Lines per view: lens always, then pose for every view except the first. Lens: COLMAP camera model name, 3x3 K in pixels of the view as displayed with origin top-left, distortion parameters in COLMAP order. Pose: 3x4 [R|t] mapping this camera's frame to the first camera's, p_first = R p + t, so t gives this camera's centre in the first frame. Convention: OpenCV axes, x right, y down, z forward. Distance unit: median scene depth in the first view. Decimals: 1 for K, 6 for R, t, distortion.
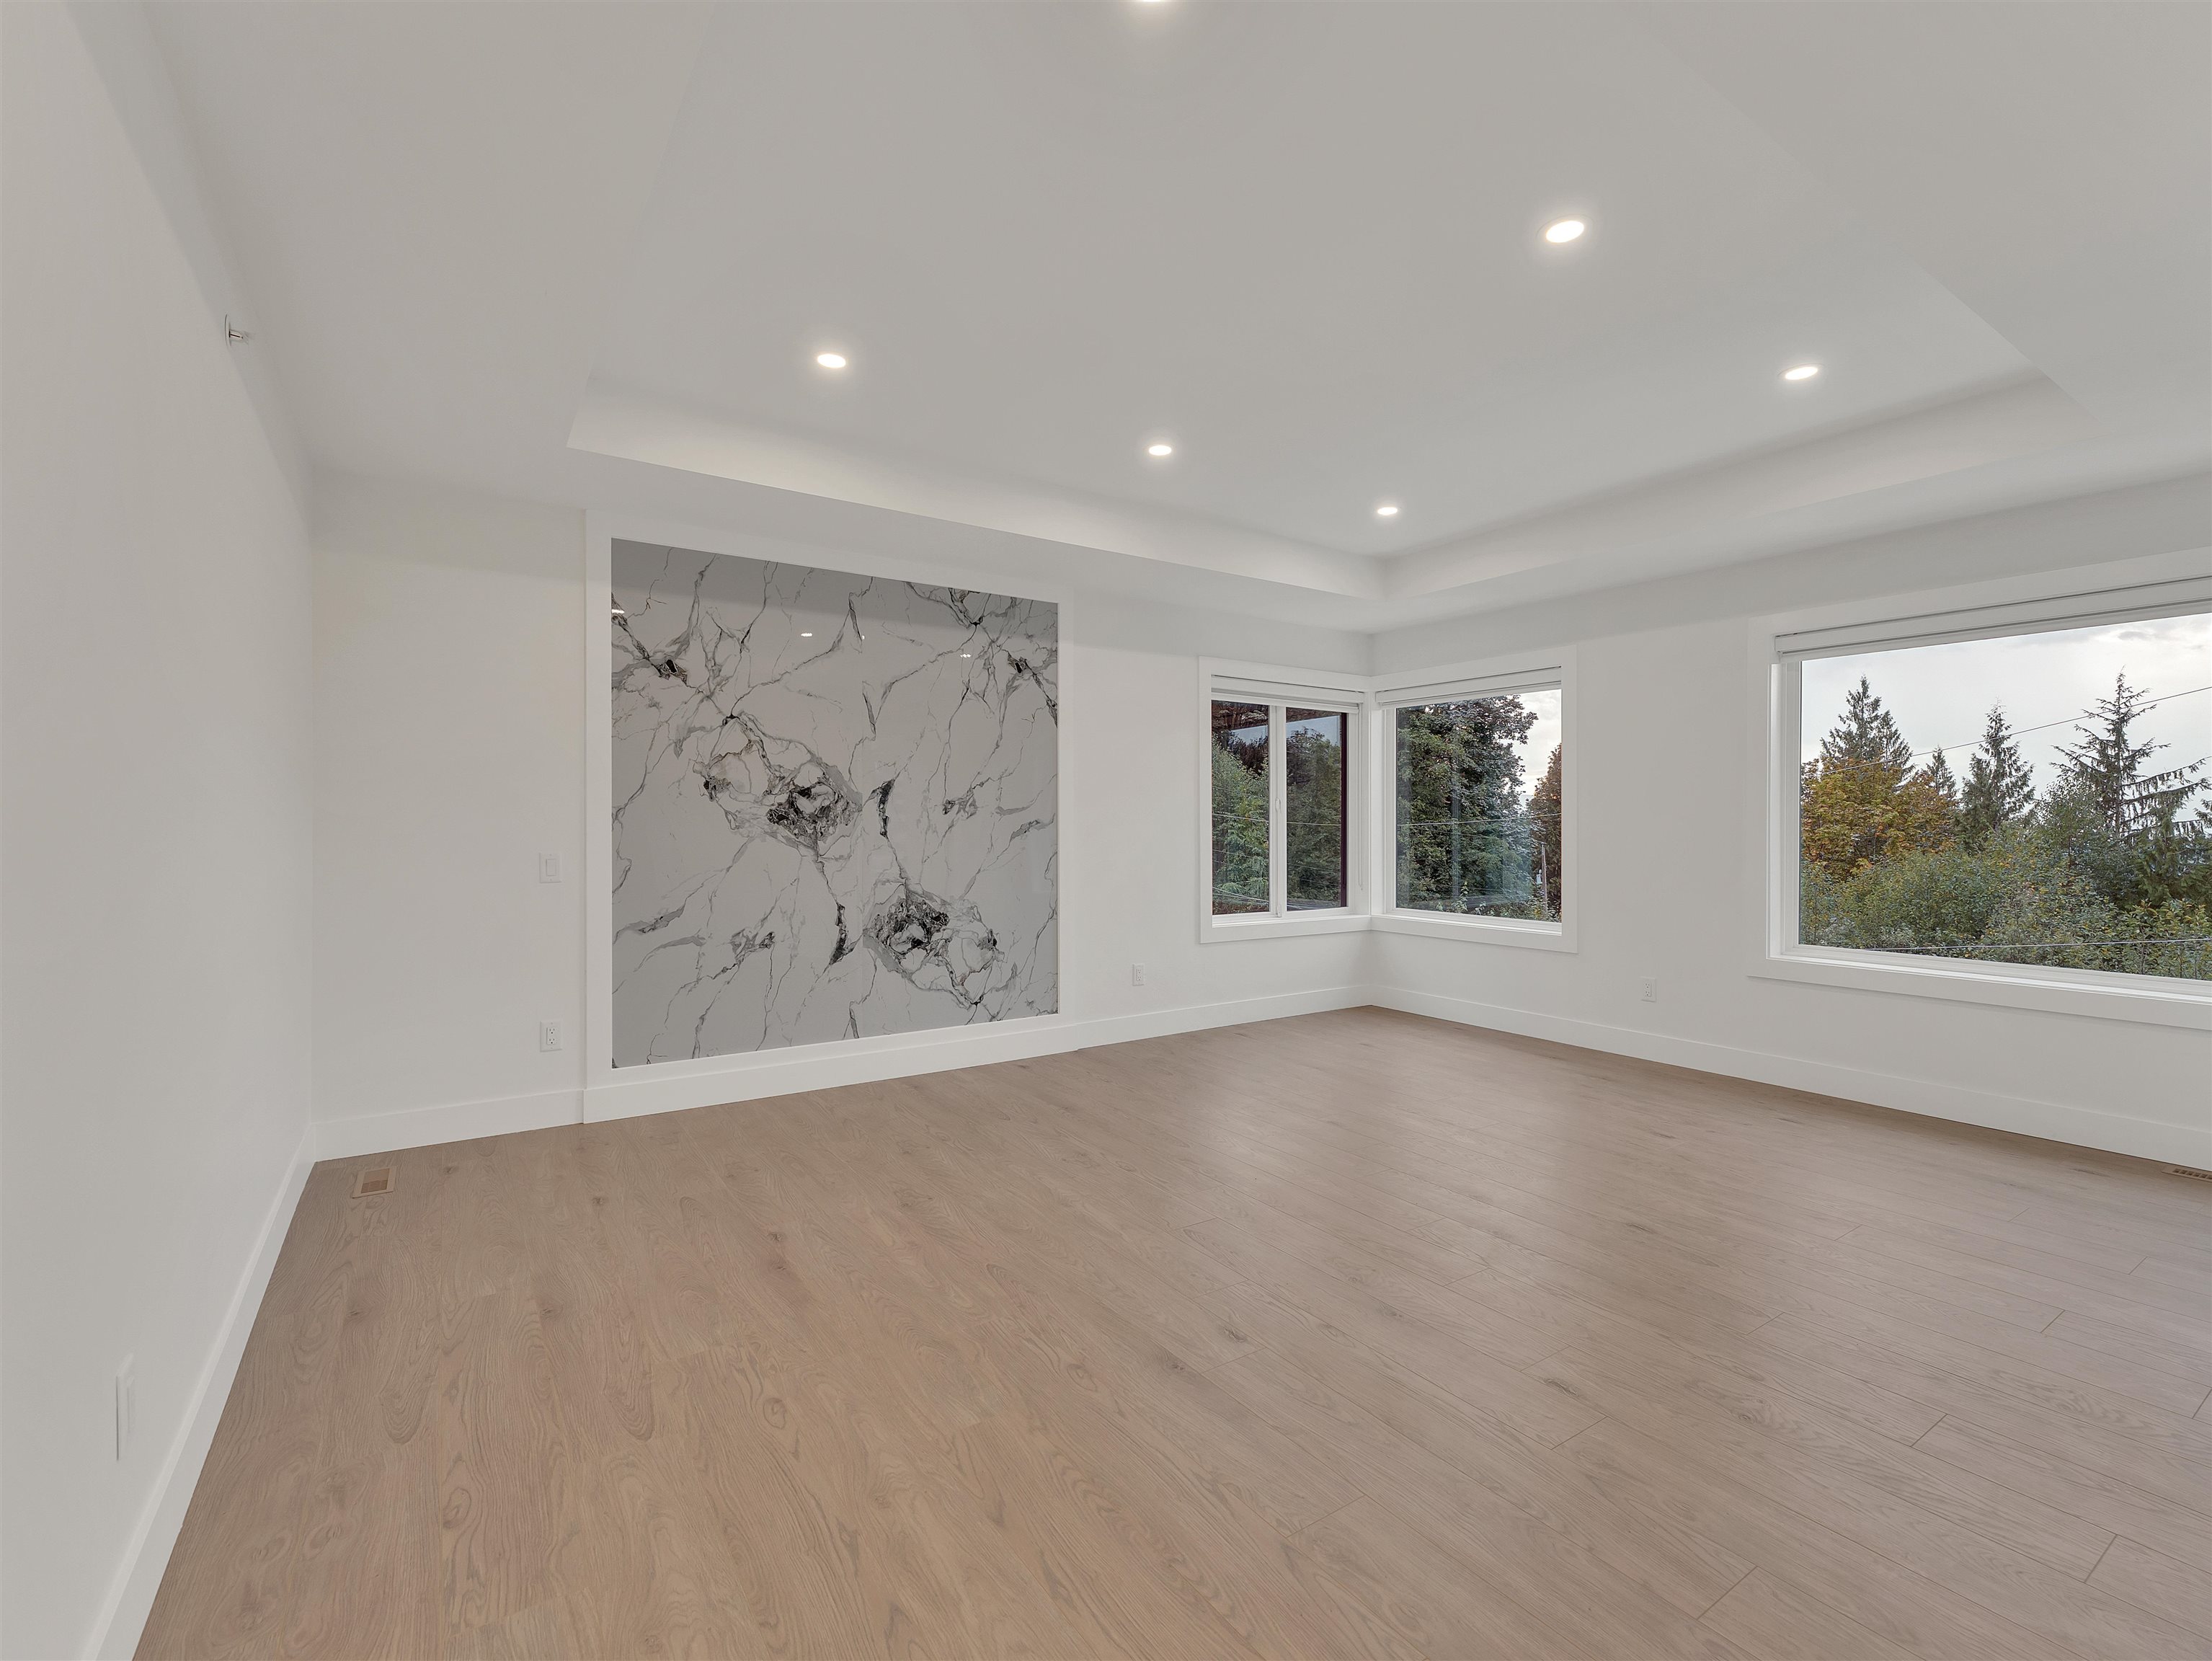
lens RADIAL K [[987.7, 0, 1106.0], [0, 987.7, 830.5], [0, 0, 1]] dist [0.002639, -0.000059]
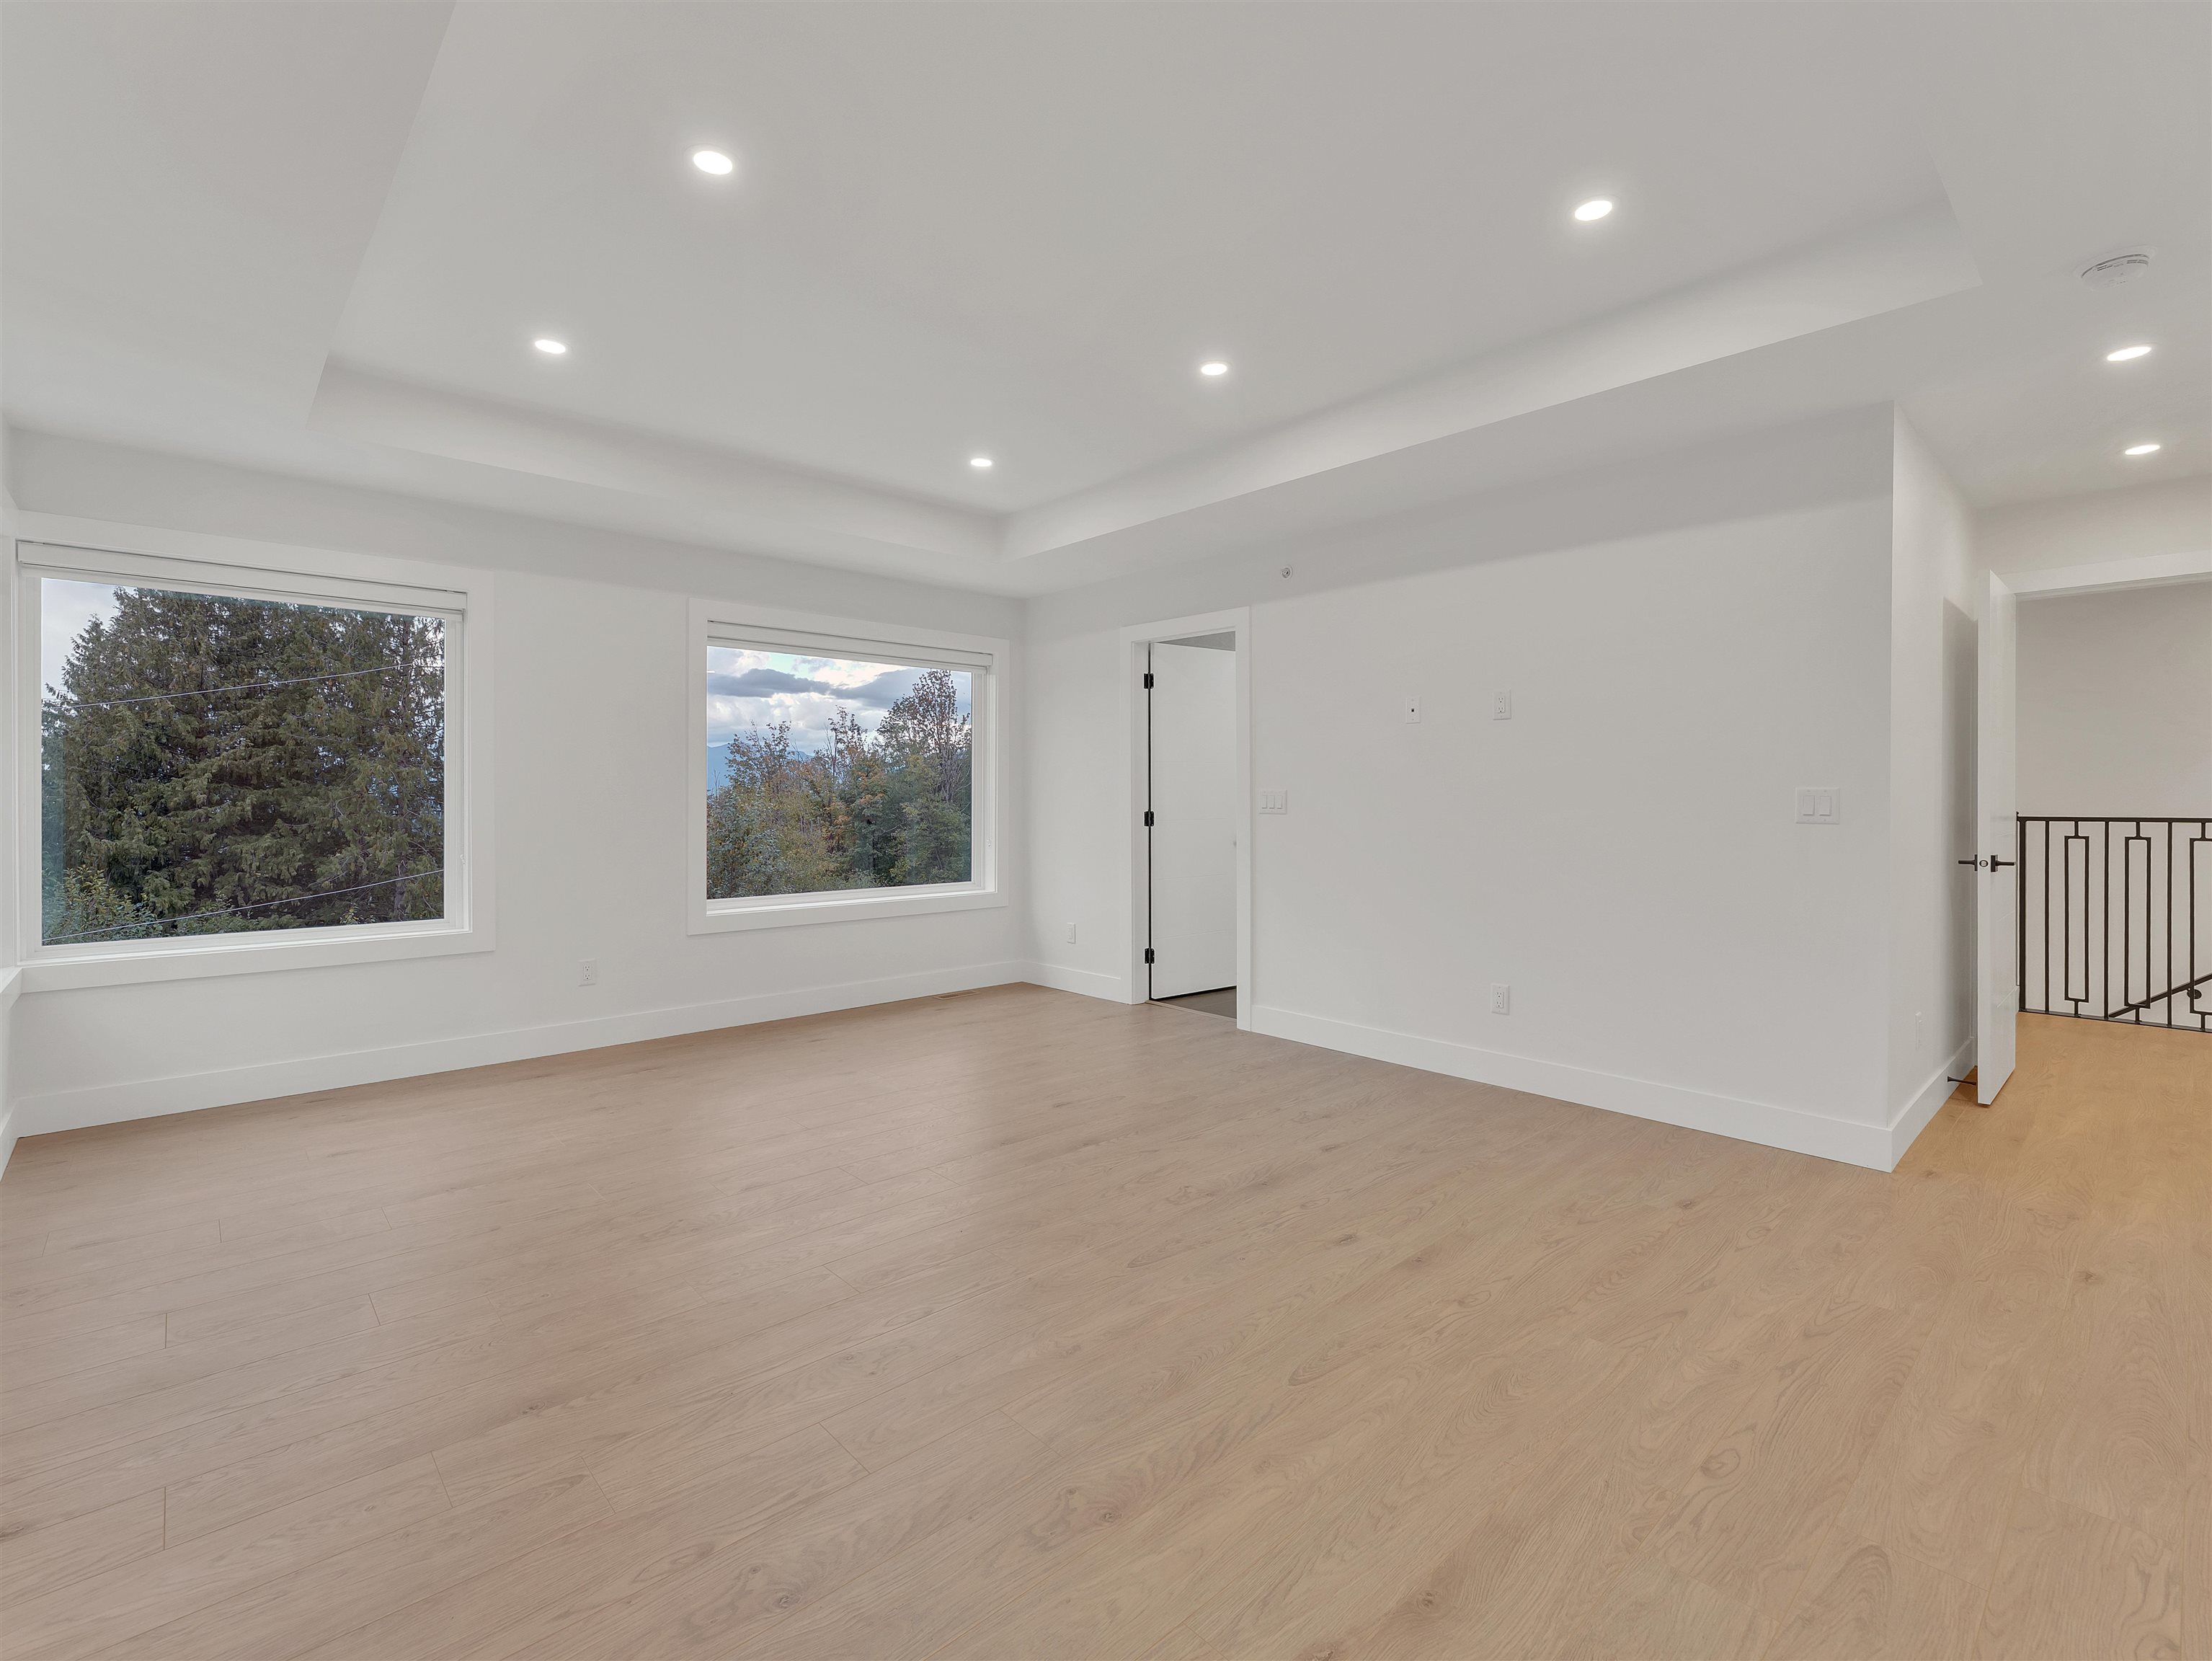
lens RADIAL K [[987.7, 0, 1106.0], [0, 987.7, 830.5], [0, 0, 1]] dist [0.002639, -0.000059]
pose [[-0.140299, -0.039341, 0.989327, -1.013399], [0.004533, 0.999174, 0.040376, -0.020049], [-0.990099, 0.010150, -0.140005, 1.512939]]
